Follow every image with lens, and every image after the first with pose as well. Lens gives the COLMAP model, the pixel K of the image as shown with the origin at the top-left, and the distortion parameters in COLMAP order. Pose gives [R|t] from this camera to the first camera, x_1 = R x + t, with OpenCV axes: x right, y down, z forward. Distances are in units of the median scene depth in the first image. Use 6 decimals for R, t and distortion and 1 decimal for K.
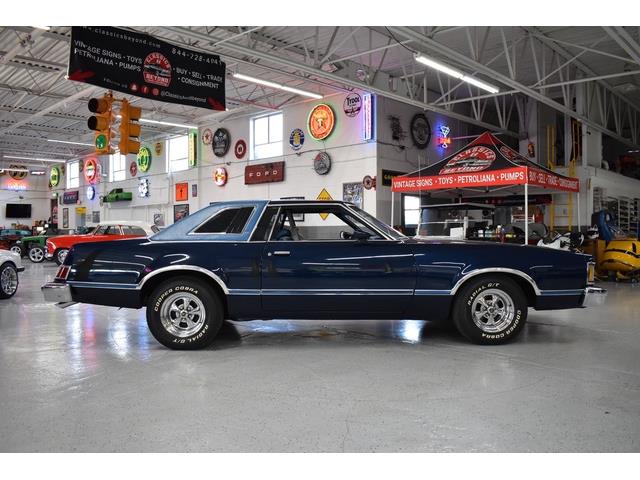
lens RADIAL K [[544.1, 0, 320.0], [0, 544.1, 240.0], [0, 0, 1]] dist [-0.086508, 0.003838]
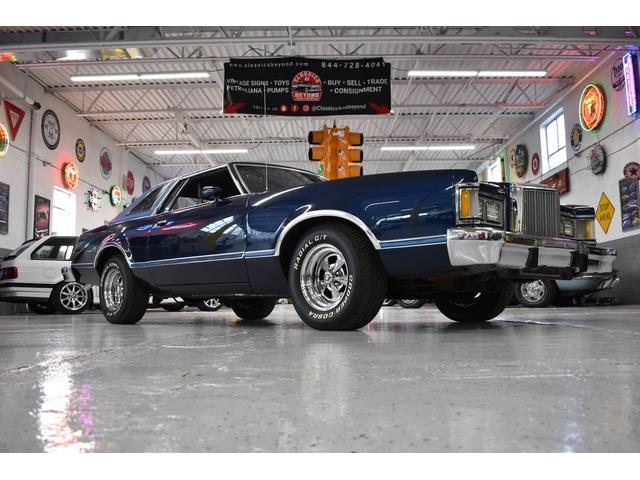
lens RADIAL K [[575.1, 0, 320.0], [0, 575.1, 240.0], [0, 0, 1]] dist [-0.082193, 0.004512]
pose [[0.688204, -0.083743, -0.720668, 0.400101], [0.002710, 0.993606, -0.112872, 0.080040], [0.725512, 0.075726, 0.684031, 0.248567]]
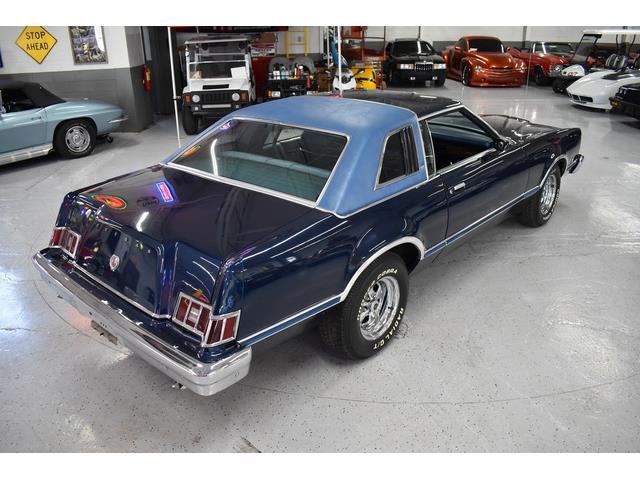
lens RADIAL K [[520.1, 0, 320.0], [0, 520.1, 240.0], [0, 0, 1]] dist [-0.083429, 0.008183]
pose [[0.693066, -0.291270, 0.659410, -0.335620], [0.025466, 0.924058, 0.381402, -0.089452], [-0.720424, -0.247544, 0.647851, 0.312505]]
